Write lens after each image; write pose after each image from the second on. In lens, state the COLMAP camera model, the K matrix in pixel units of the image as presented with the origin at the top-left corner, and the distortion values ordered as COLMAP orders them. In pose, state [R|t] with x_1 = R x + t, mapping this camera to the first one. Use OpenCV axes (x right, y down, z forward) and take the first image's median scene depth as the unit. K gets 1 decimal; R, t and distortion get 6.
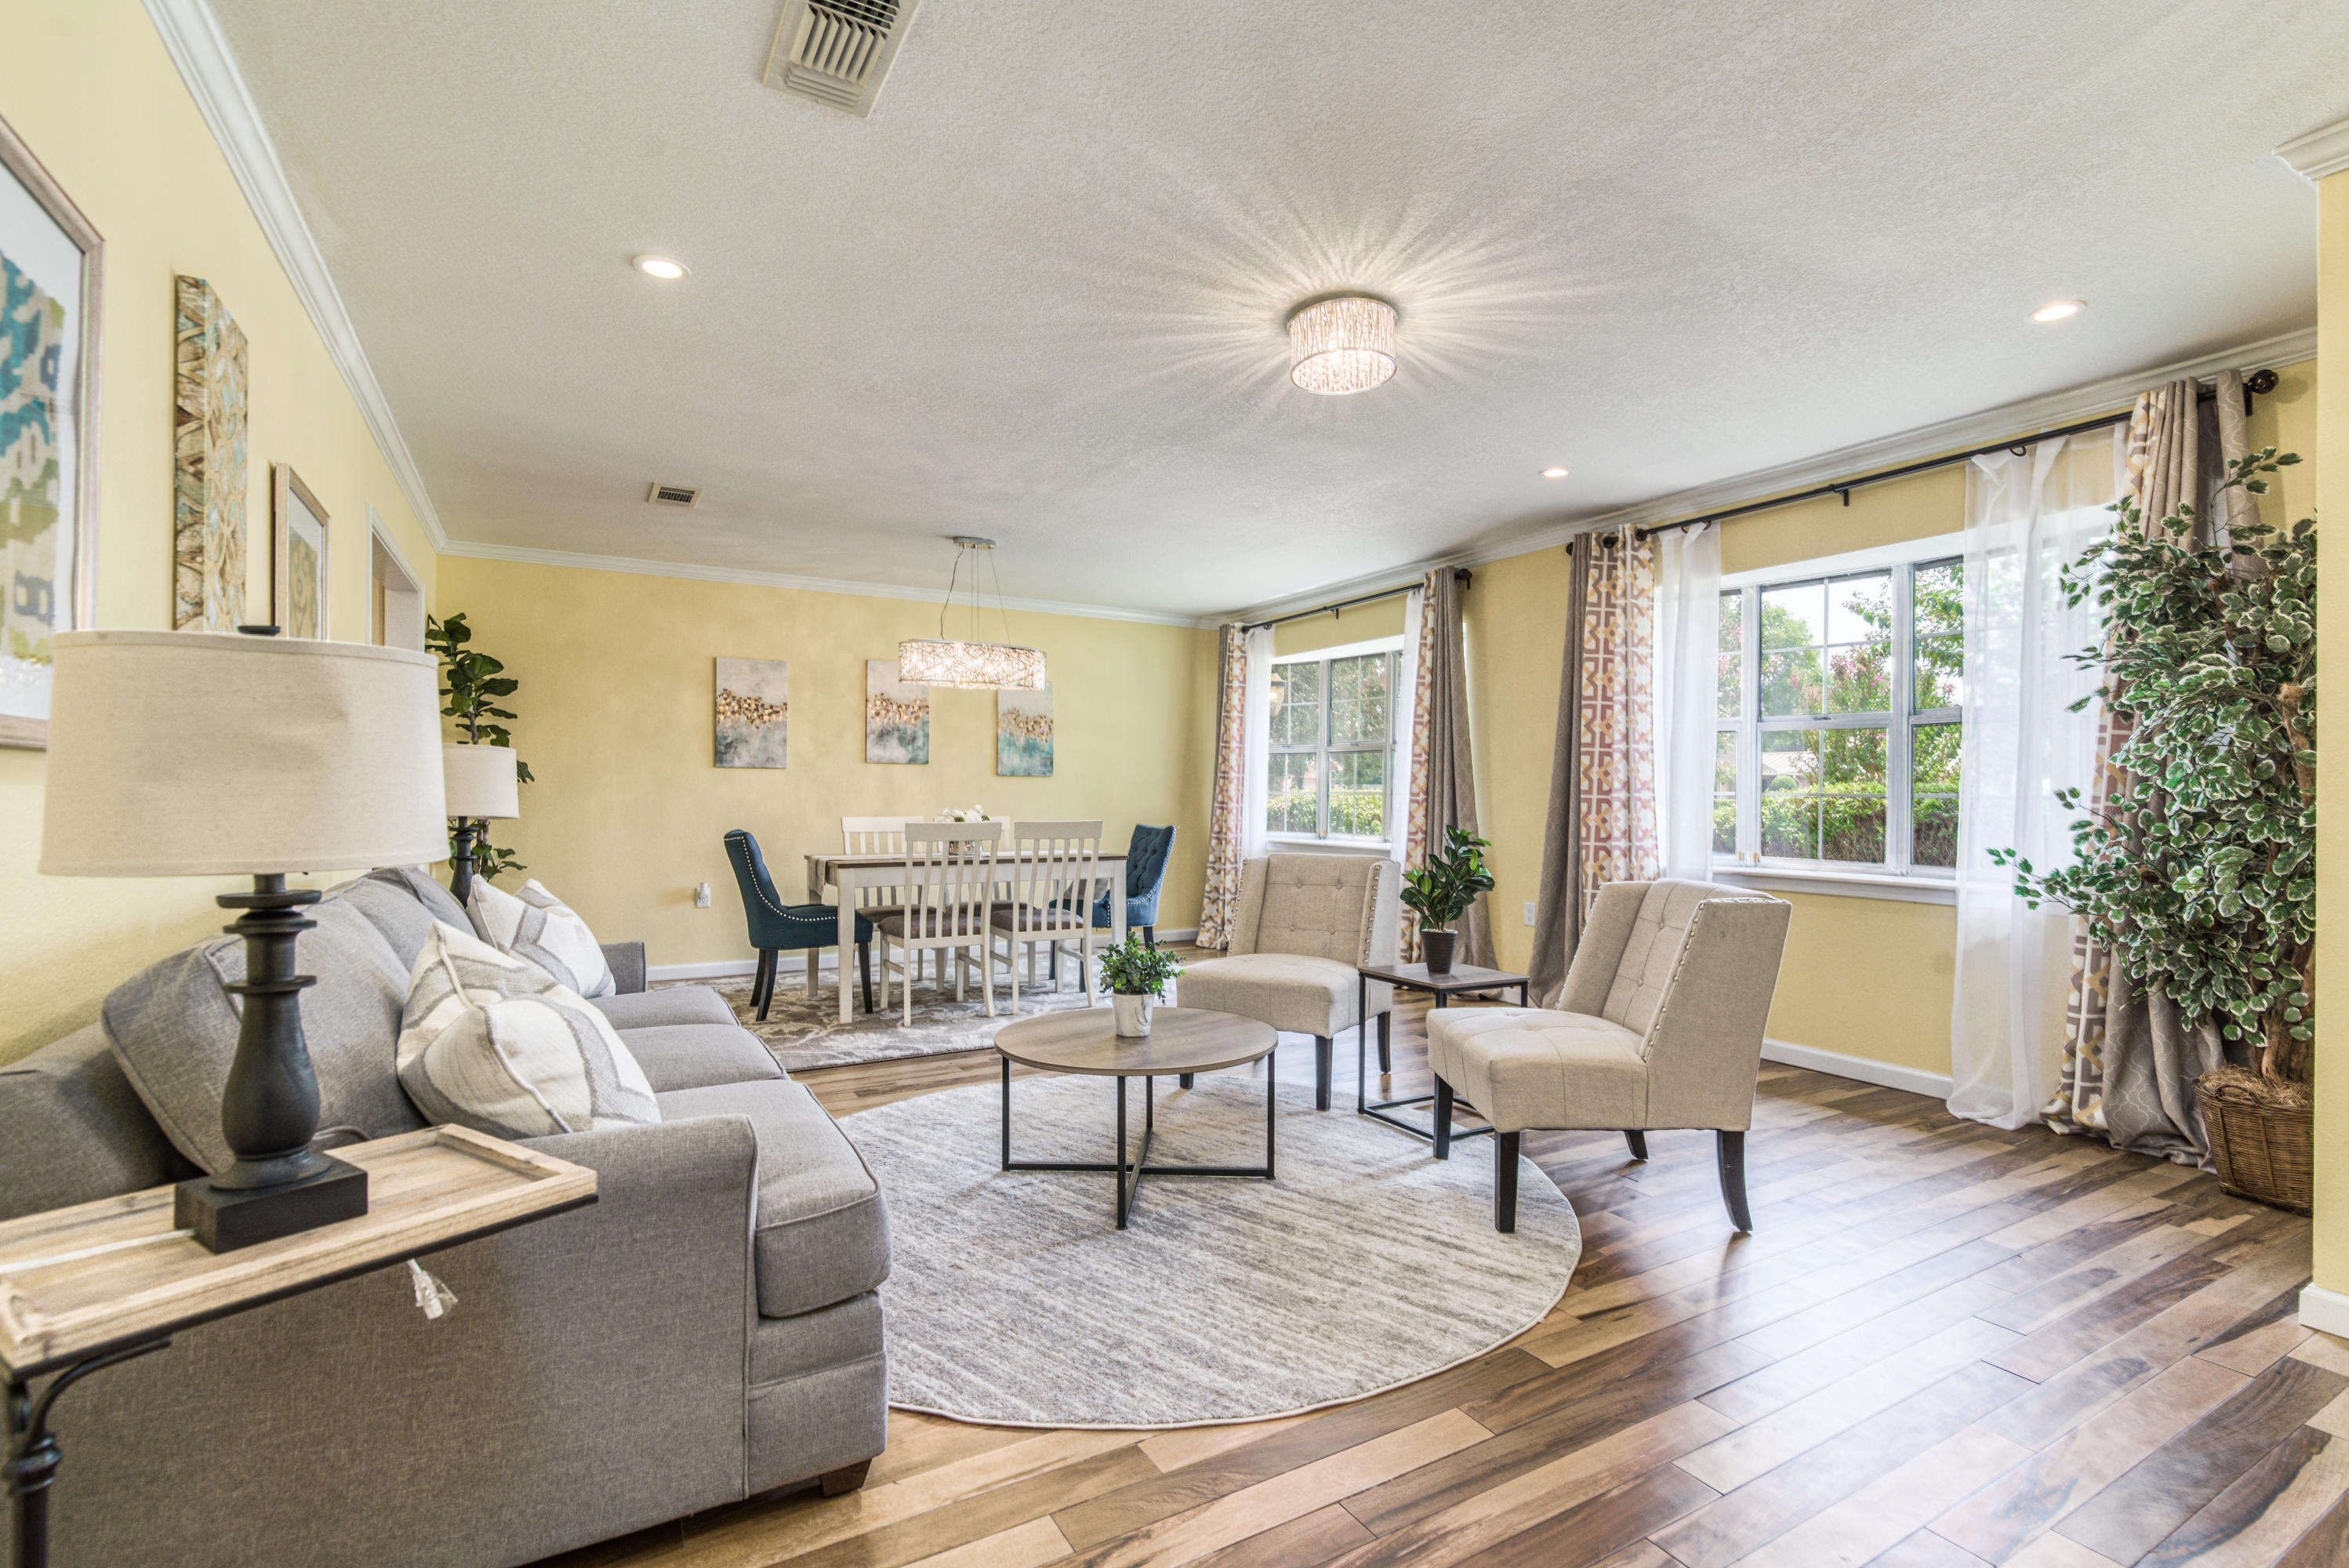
lens RADIAL K [[1074.0, 0, 1191.9], [0, 1074.0, 803.3], [0, 0, 1]] dist [-0.006387, 0.002442]
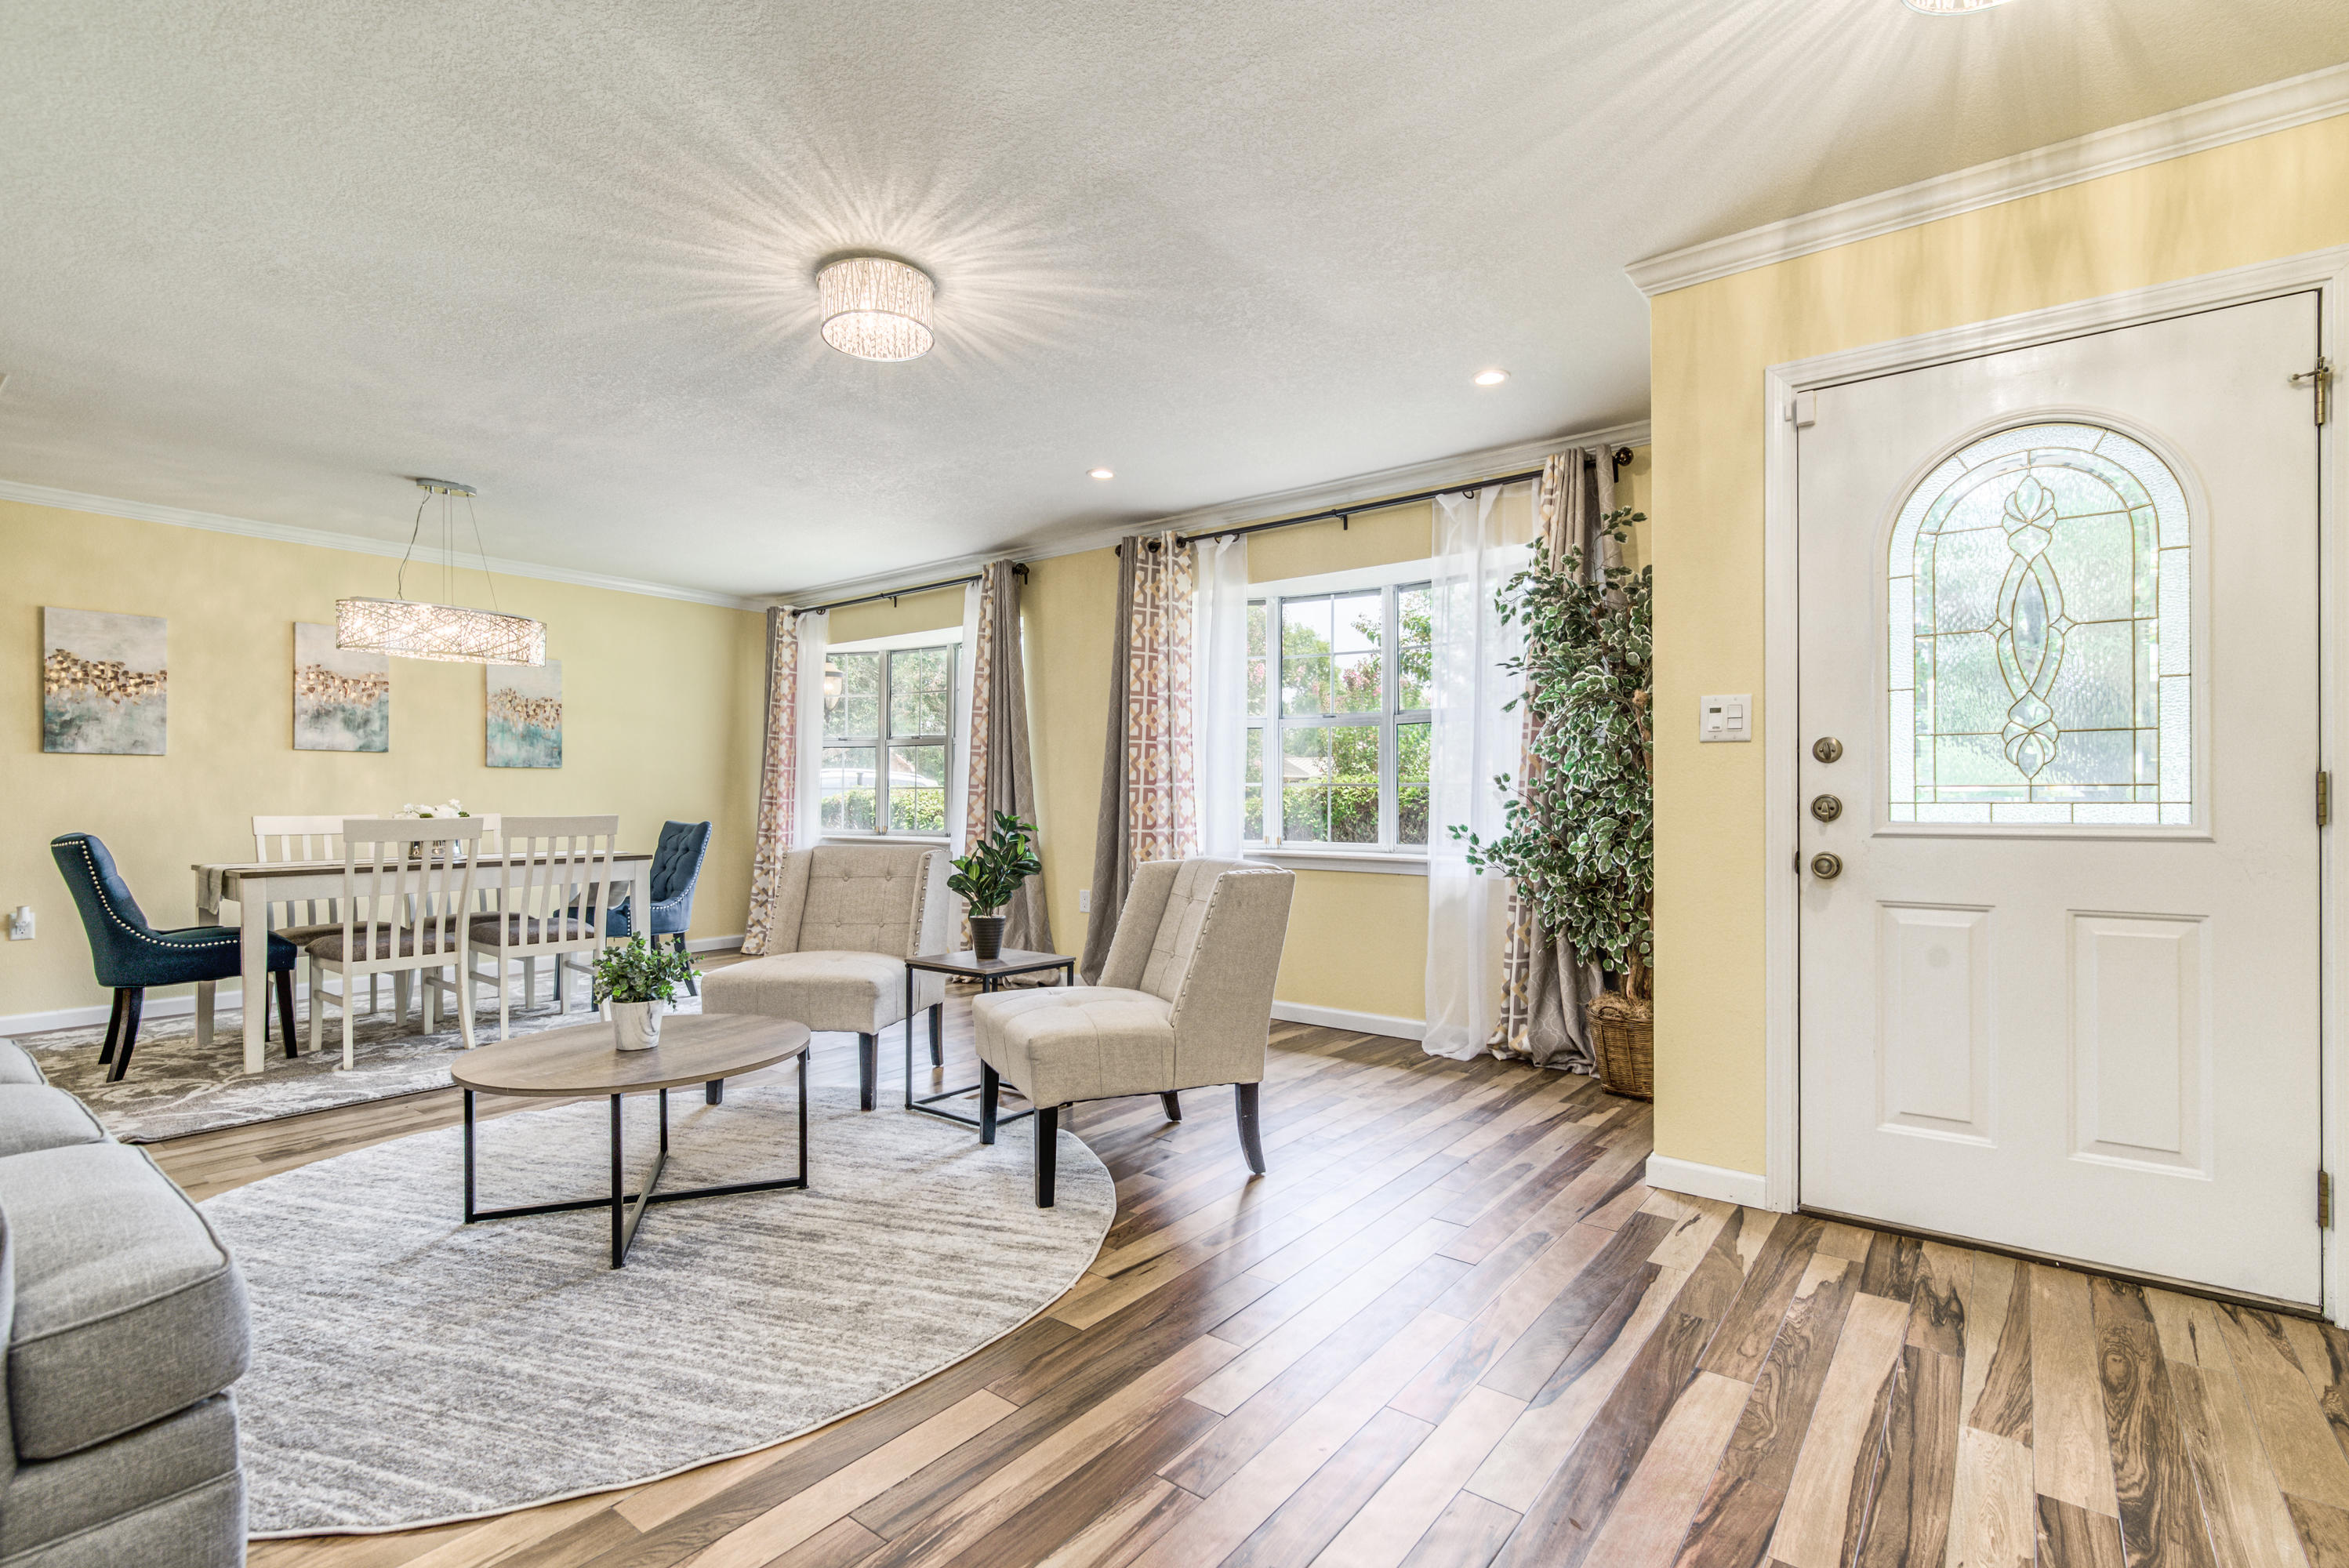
lens RADIAL K [[1074.0, 0, 1187.3], [0, 1074.0, 800.9], [0, 0, 1]] dist [-0.006387, 0.002442]
pose [[0.926524, -0.006907, 0.376171, 0.032276], [0.008301, 0.999963, -0.002086, 0.017085], [-0.376143, 0.005055, 0.926548, 0.009749]]
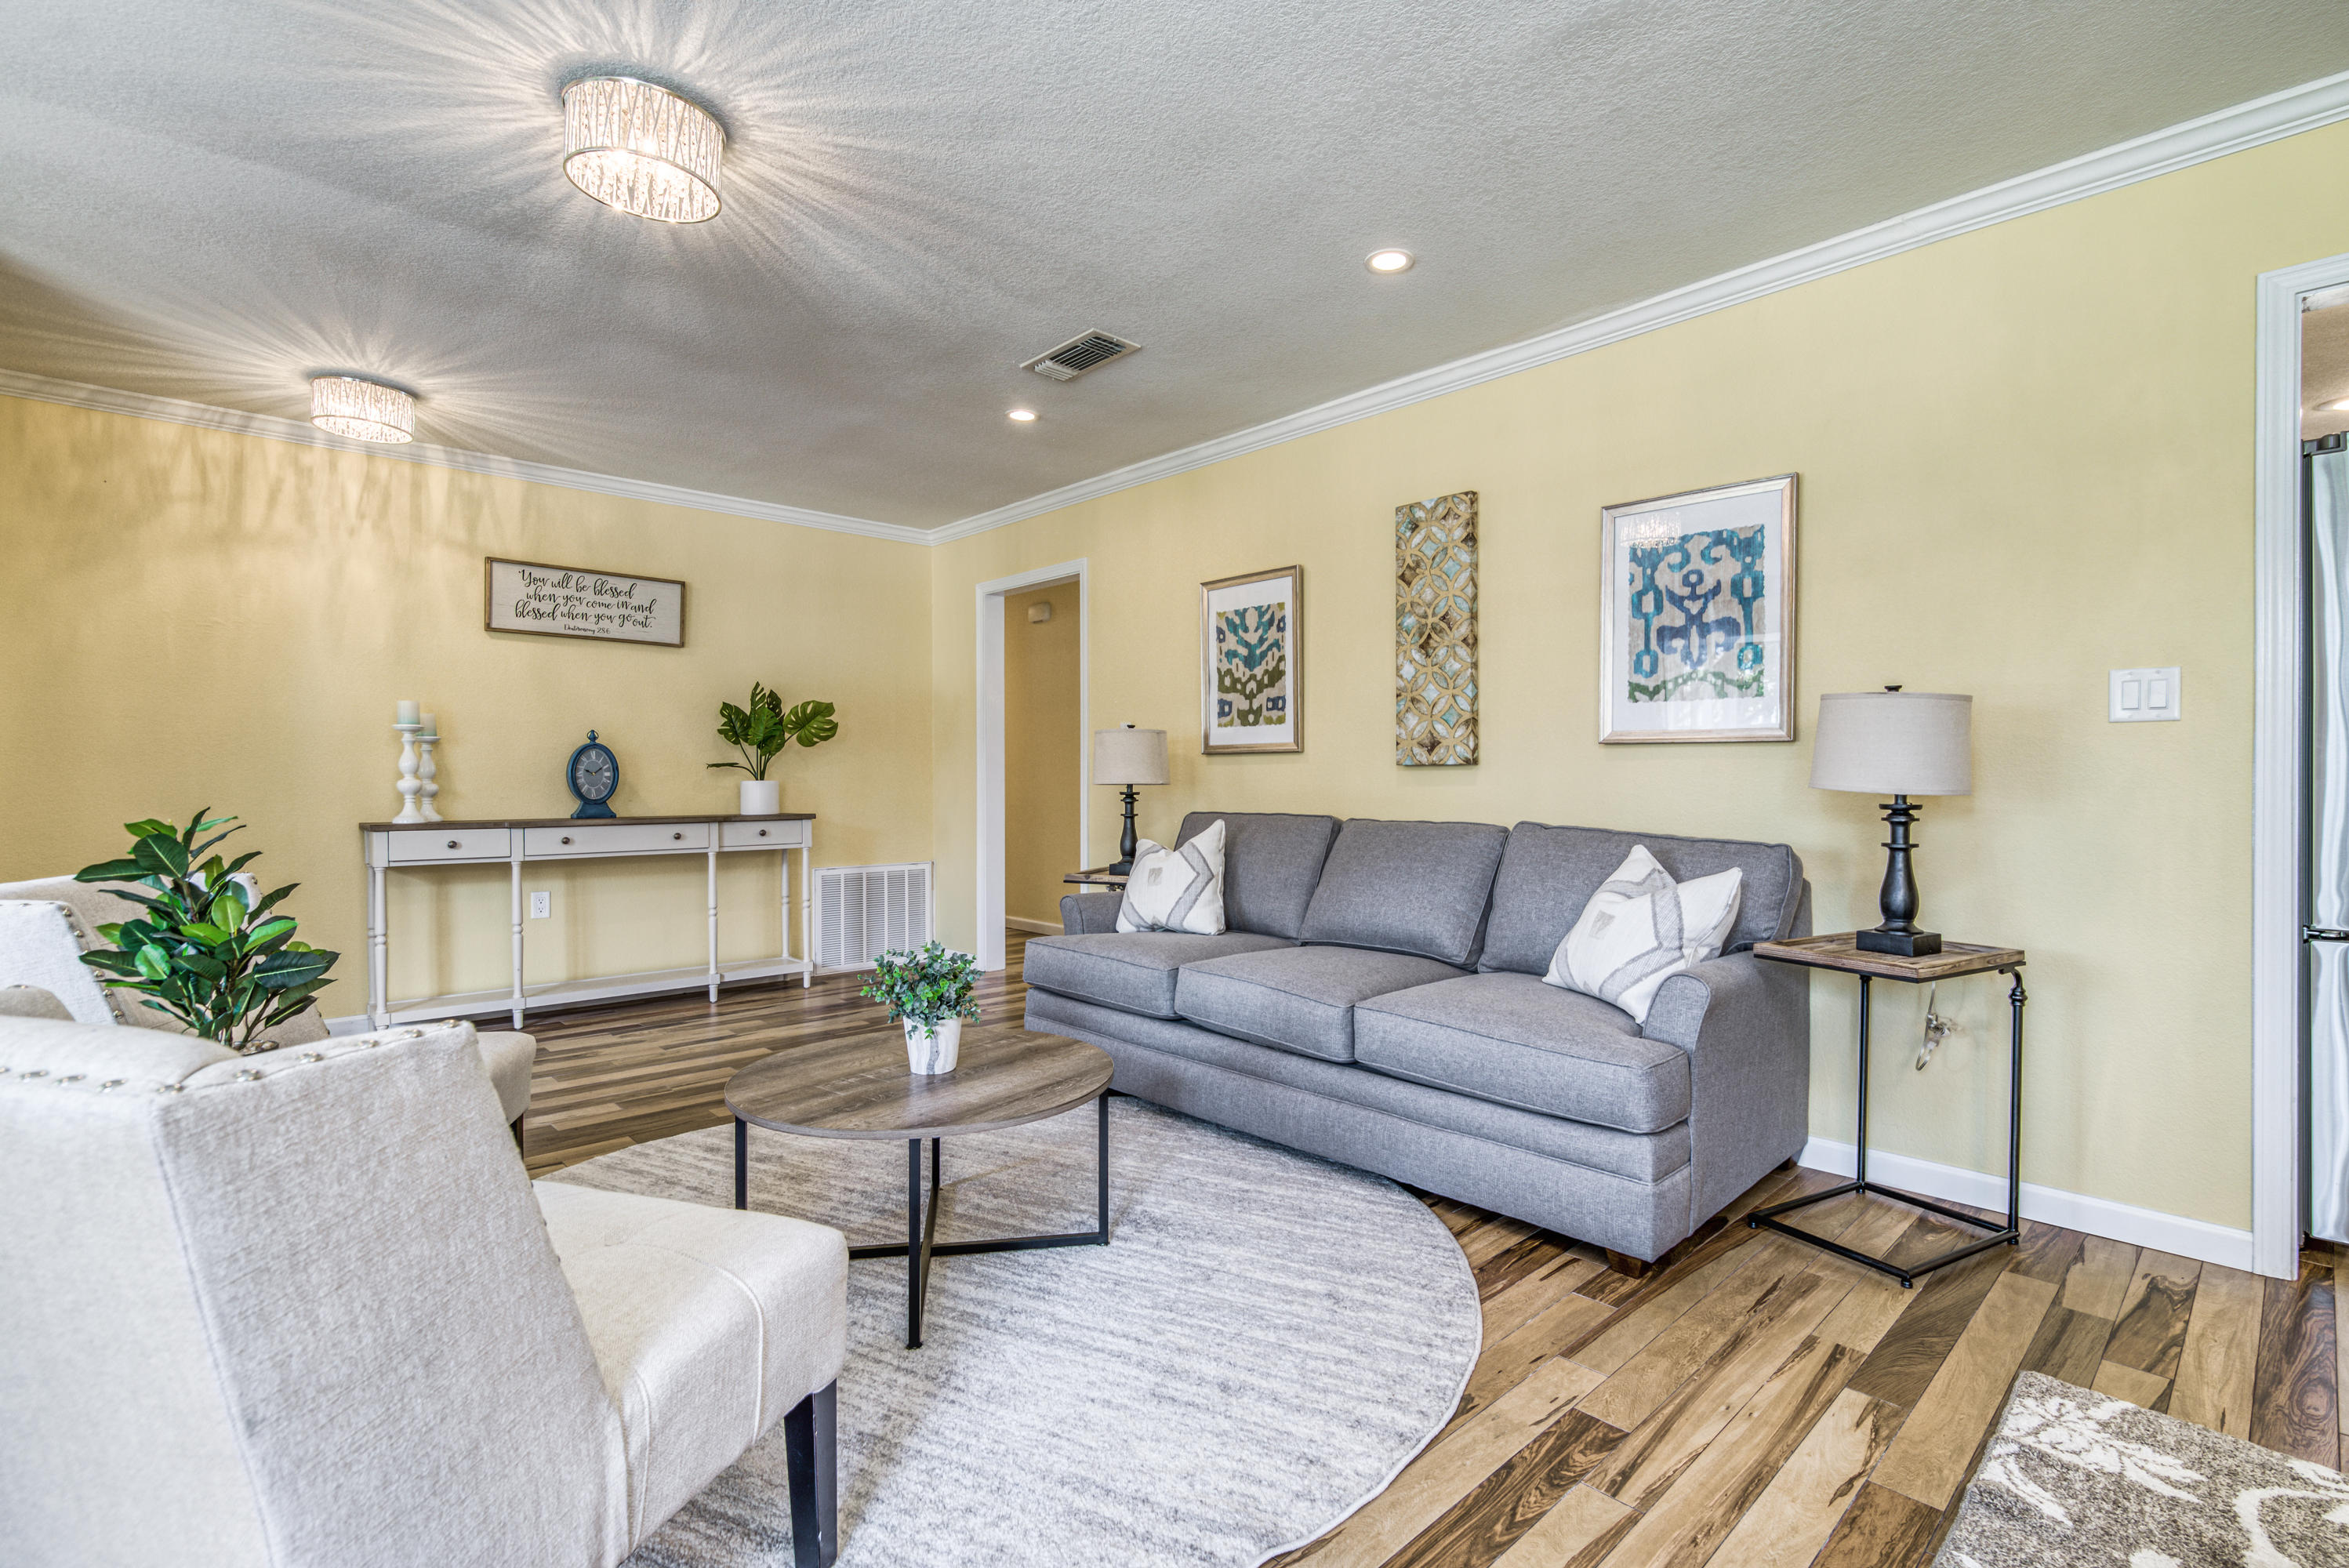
lens RADIAL K [[1074.0, 0, 1196.7], [0, 1074.0, 784.8], [0, 0, 1]] dist [-0.006387, 0.002442]
pose [[-0.973757, -0.003734, -0.227562, -0.063132], [-0.007007, 0.999883, 0.013575, 0.001511], [0.227484, 0.014813, -0.973669, 1.686552]]
